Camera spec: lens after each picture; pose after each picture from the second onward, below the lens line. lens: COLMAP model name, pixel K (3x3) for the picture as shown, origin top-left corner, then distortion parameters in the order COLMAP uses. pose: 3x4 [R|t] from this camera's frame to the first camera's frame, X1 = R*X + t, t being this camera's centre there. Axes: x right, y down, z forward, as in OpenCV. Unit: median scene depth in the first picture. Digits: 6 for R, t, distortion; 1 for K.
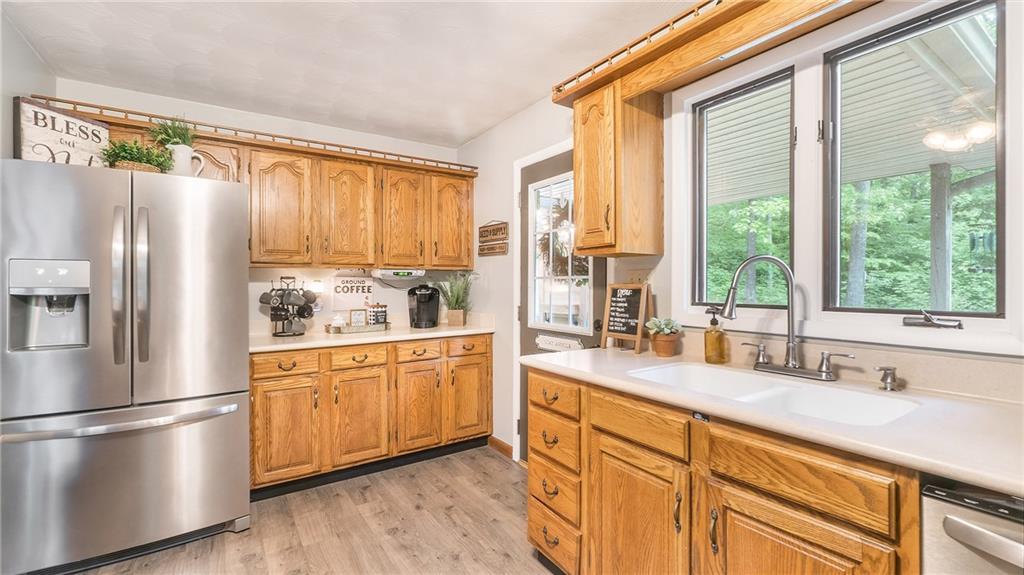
lens RADIAL K [[442.1, 0, 510.6], [0, 442.1, 281.9], [0, 0, 1]] dist [-0.002908, -0.000300]
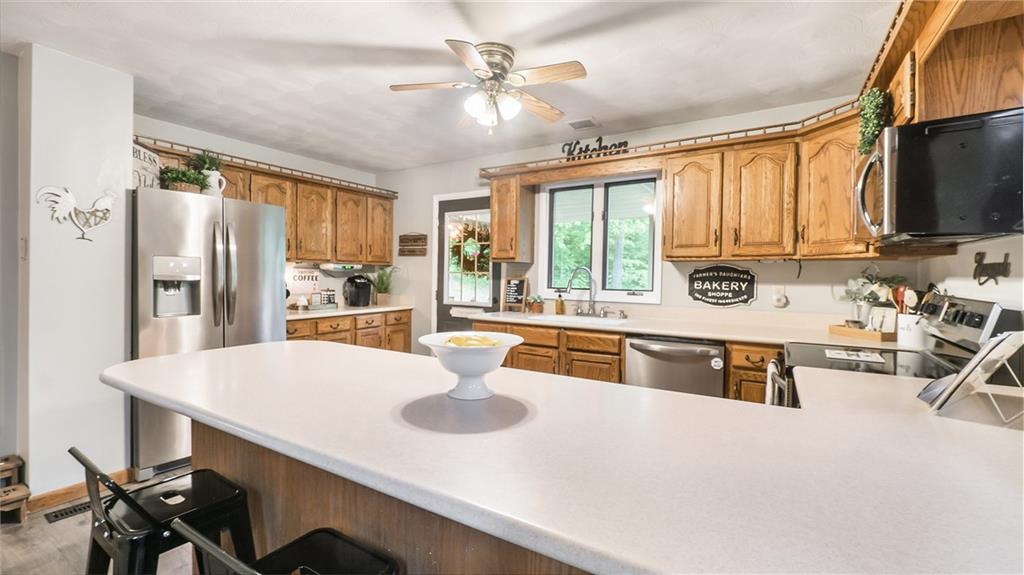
lens RADIAL K [[442.1, 0, 510.6], [0, 442.1, 281.9], [0, 0, 1]] dist [-0.002908, -0.000300]
pose [[0.910820, 0.009978, 0.412682, -0.440400], [-0.018730, 0.999677, 0.017168, -0.007486], [-0.412378, -0.023367, 0.910713, -0.587990]]
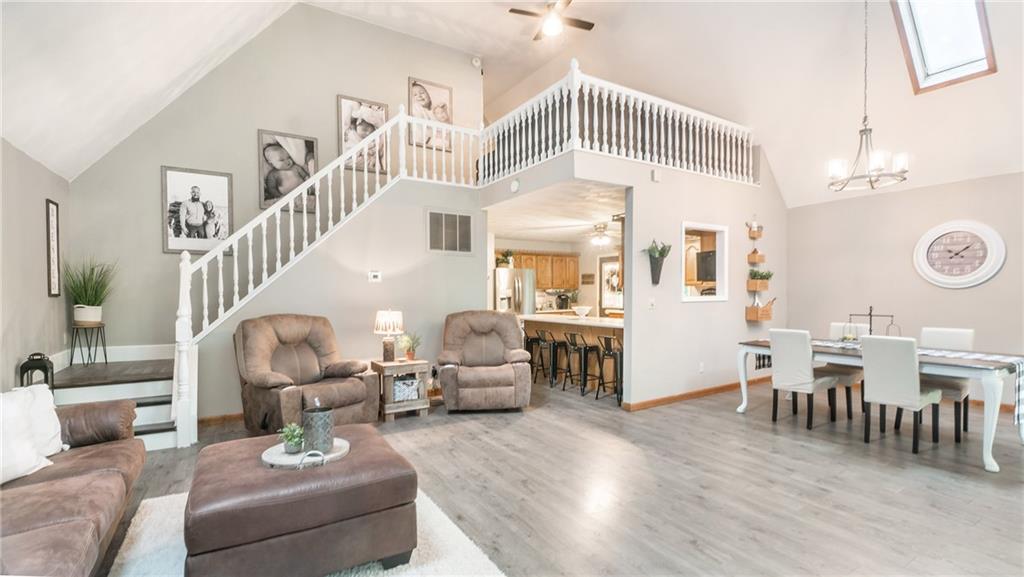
lens RADIAL K [[442.1, 0, 510.6], [0, 442.1, 282.9], [0, 0, 1]] dist [-0.002908, -0.000300]
pose [[0.999389, -0.001416, -0.034912, -0.578310], [0.000869, 0.999877, -0.015671, -0.031369], [0.034930, 0.015631, 0.999268, -2.523769]]
